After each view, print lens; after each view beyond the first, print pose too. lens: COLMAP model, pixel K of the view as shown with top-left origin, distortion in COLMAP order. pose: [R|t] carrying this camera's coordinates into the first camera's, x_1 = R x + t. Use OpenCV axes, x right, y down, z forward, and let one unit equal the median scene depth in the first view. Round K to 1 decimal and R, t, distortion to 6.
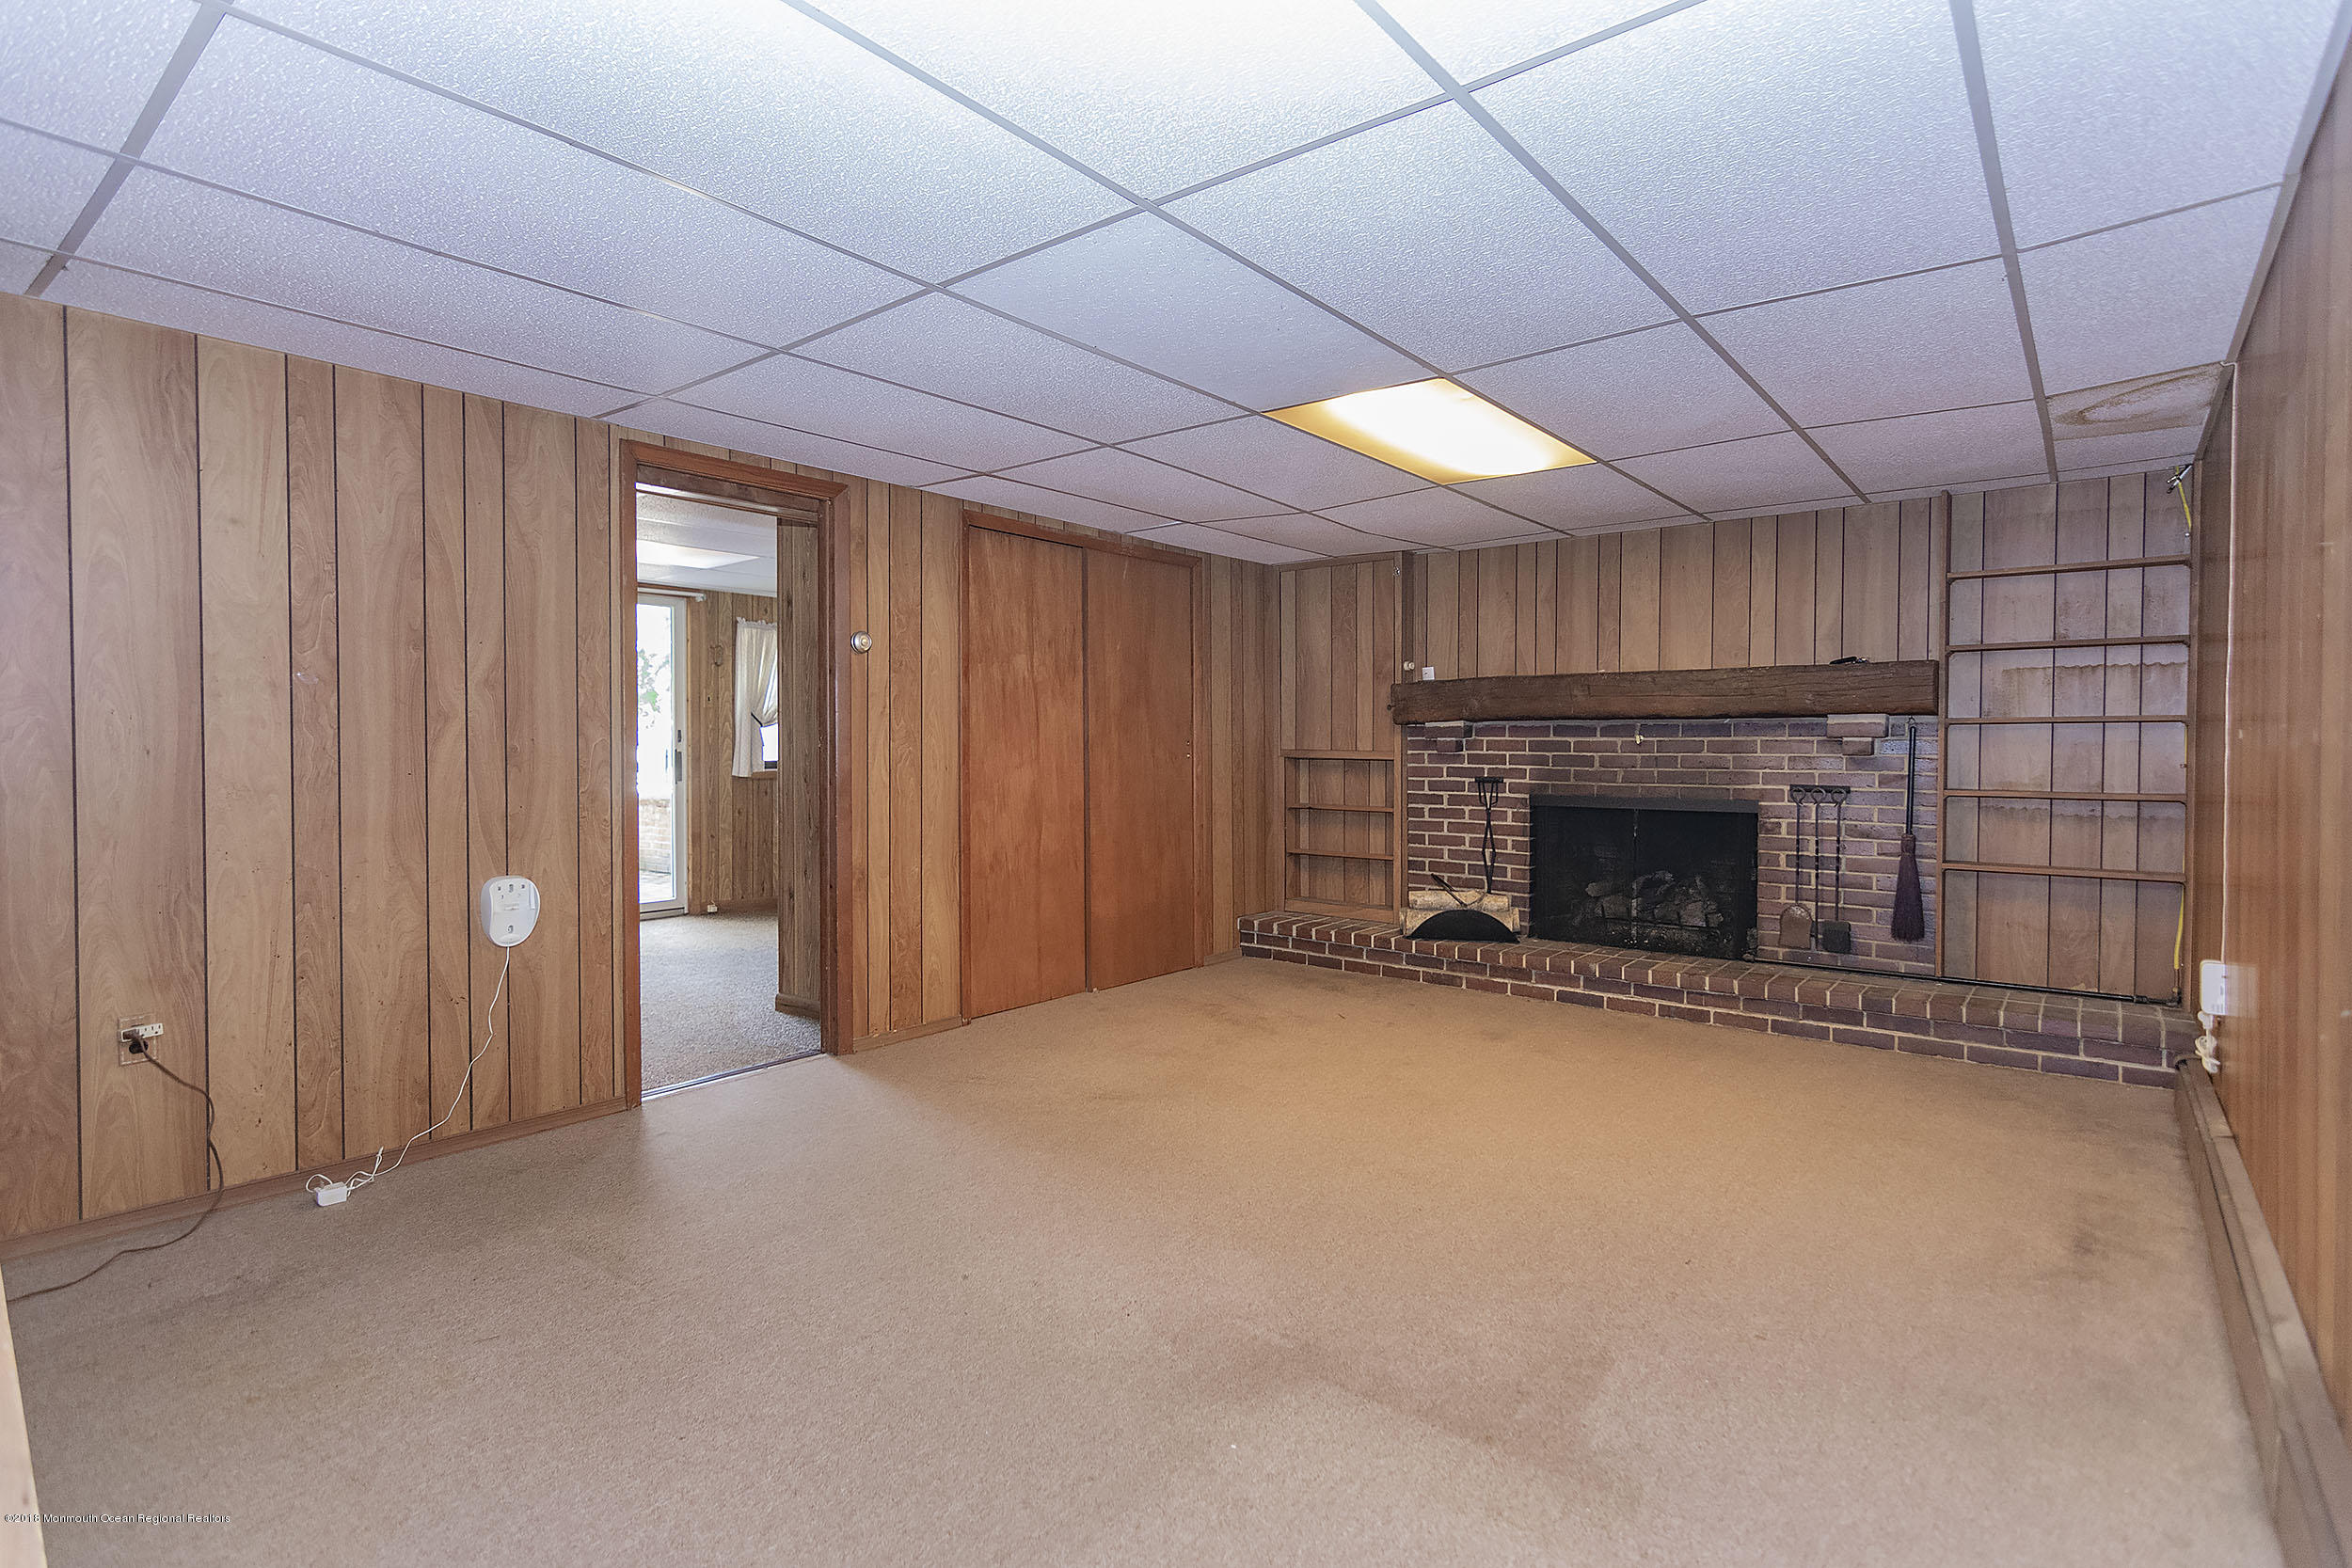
lens RADIAL K [[1170.0, 0, 1157.1], [0, 1170.0, 775.4], [0, 0, 1]] dist [-0.001108, 0.001529]
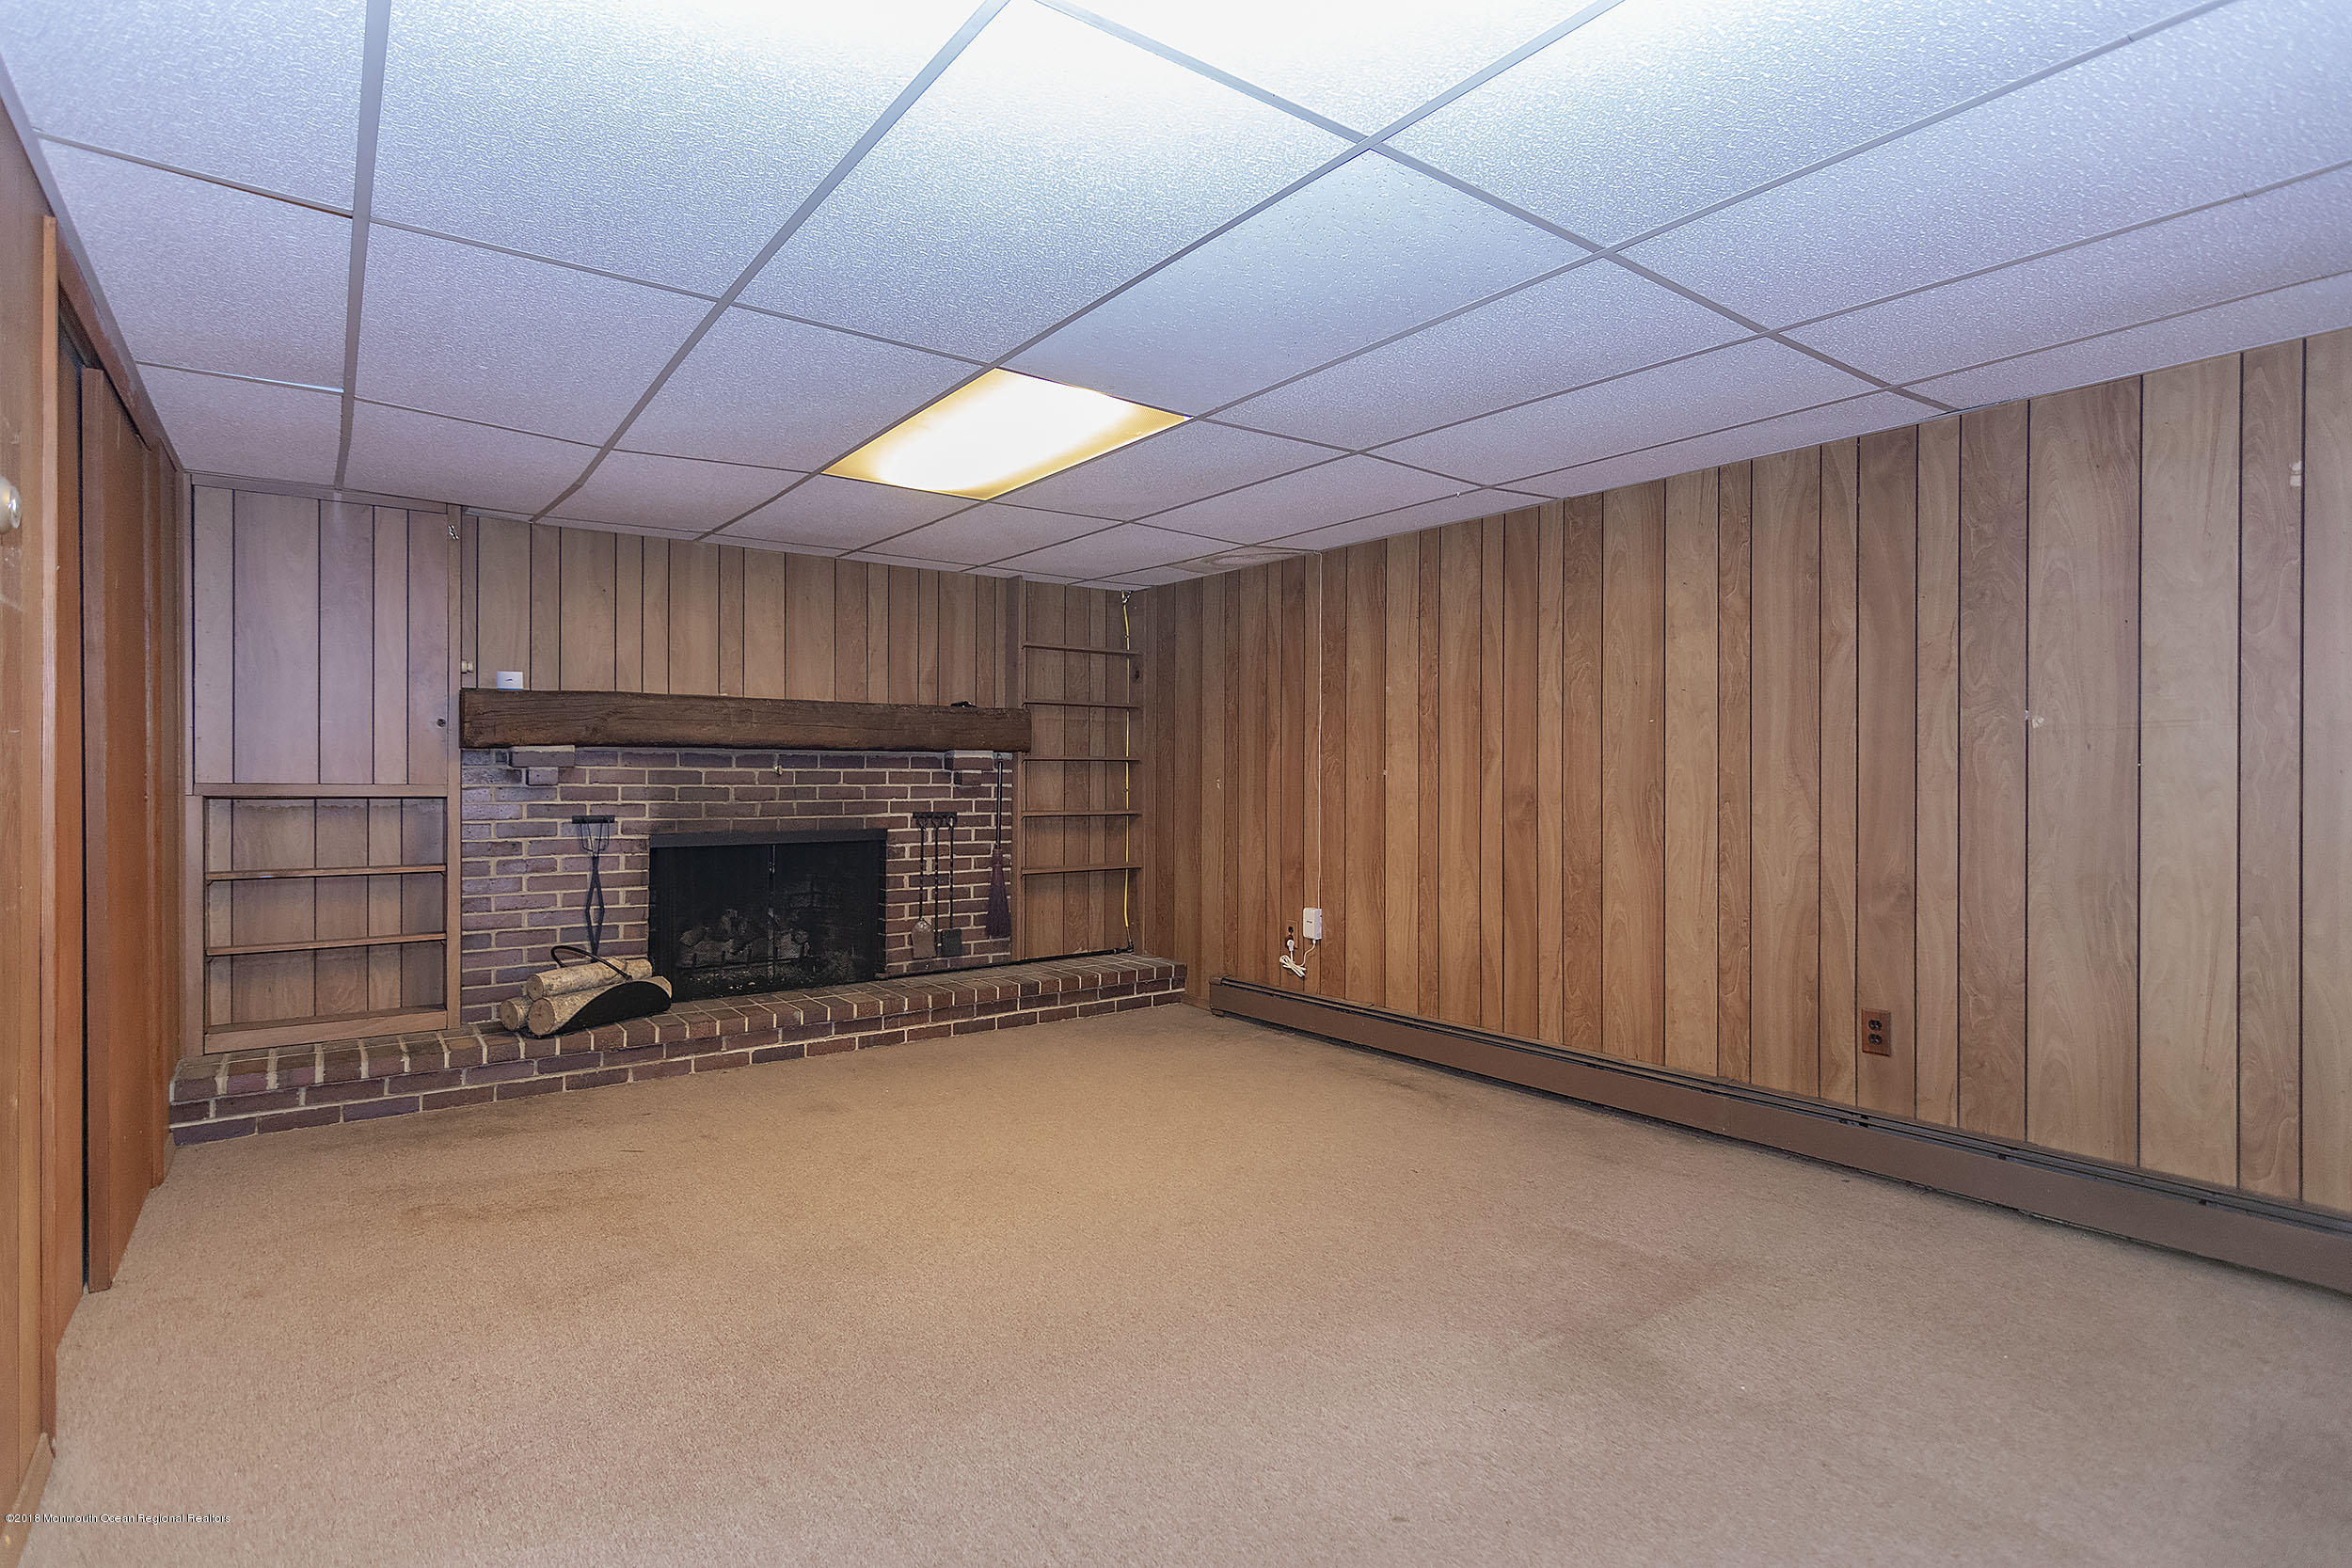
lens RADIAL K [[1170.0, 0, 1163.0], [0, 1170.0, 778.2], [0, 0, 1]] dist [-0.001108, 0.001529]
pose [[0.230723, -0.003572, 0.973013, -0.442610], [0.022494, 0.999746, -0.001664, -0.015529], [-0.972759, 0.022271, 0.230745, 0.475648]]
